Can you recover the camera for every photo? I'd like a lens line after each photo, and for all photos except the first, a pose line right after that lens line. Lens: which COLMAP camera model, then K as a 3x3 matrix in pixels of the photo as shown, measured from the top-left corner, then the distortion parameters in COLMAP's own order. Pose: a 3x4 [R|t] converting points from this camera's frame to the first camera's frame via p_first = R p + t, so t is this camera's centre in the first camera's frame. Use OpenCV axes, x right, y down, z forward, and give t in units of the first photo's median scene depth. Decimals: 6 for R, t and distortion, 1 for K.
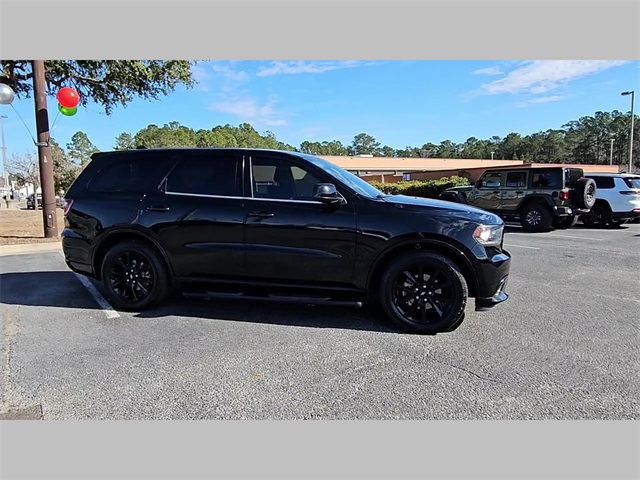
lens RADIAL K [[437.7, 0, 310.1], [0, 437.7, 241.2], [0, 0, 1]] dist [0.010535, -0.007839]
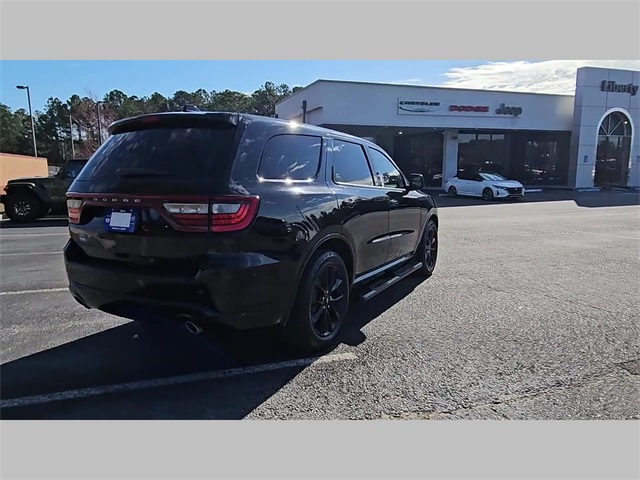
lens RADIAL K [[437.7, 0, 312.8], [0, 437.7, 241.6], [0, 0, 1]] dist [0.010535, -0.007839]
pose [[0.266579, -0.134125, 0.954435, -0.214091], [0.116936, 0.987455, 0.106104, -0.018372], [-0.956693, 0.083323, 0.278919, 0.160759]]
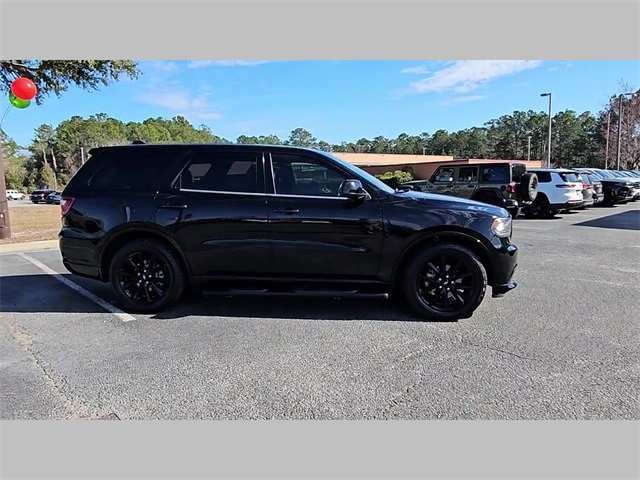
lens RADIAL K [[437.7, 0, 310.2], [0, 437.7, 240.6], [0, 0, 1]] dist [0.010535, -0.007839]
pose [[0.989485, -0.023720, 0.142678, -0.036055], [0.022241, 0.999681, 0.011948, -0.000562], [-0.142916, -0.008649, 0.989697, -0.000357]]
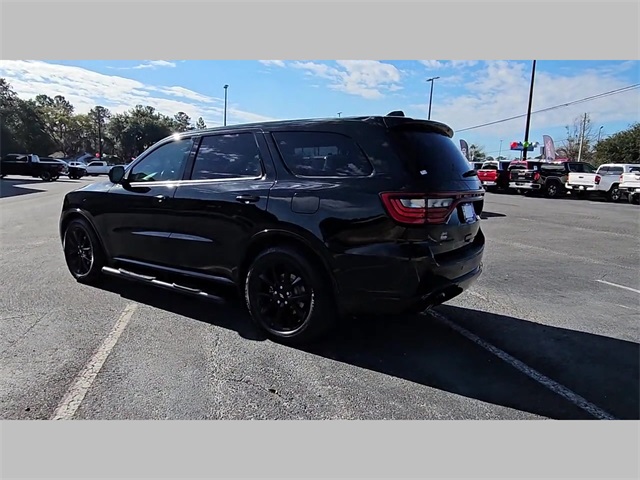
lens RADIAL K [[437.7, 0, 311.3], [0, 437.7, 236.0], [0, 0, 1]] dist [0.010535, -0.007839]
pose [[-0.928664, -0.068504, 0.364541, -0.121273], [0.023879, 0.969717, 0.243060, -0.045910], [-0.370152, 0.234426, -0.898906, 0.389603]]
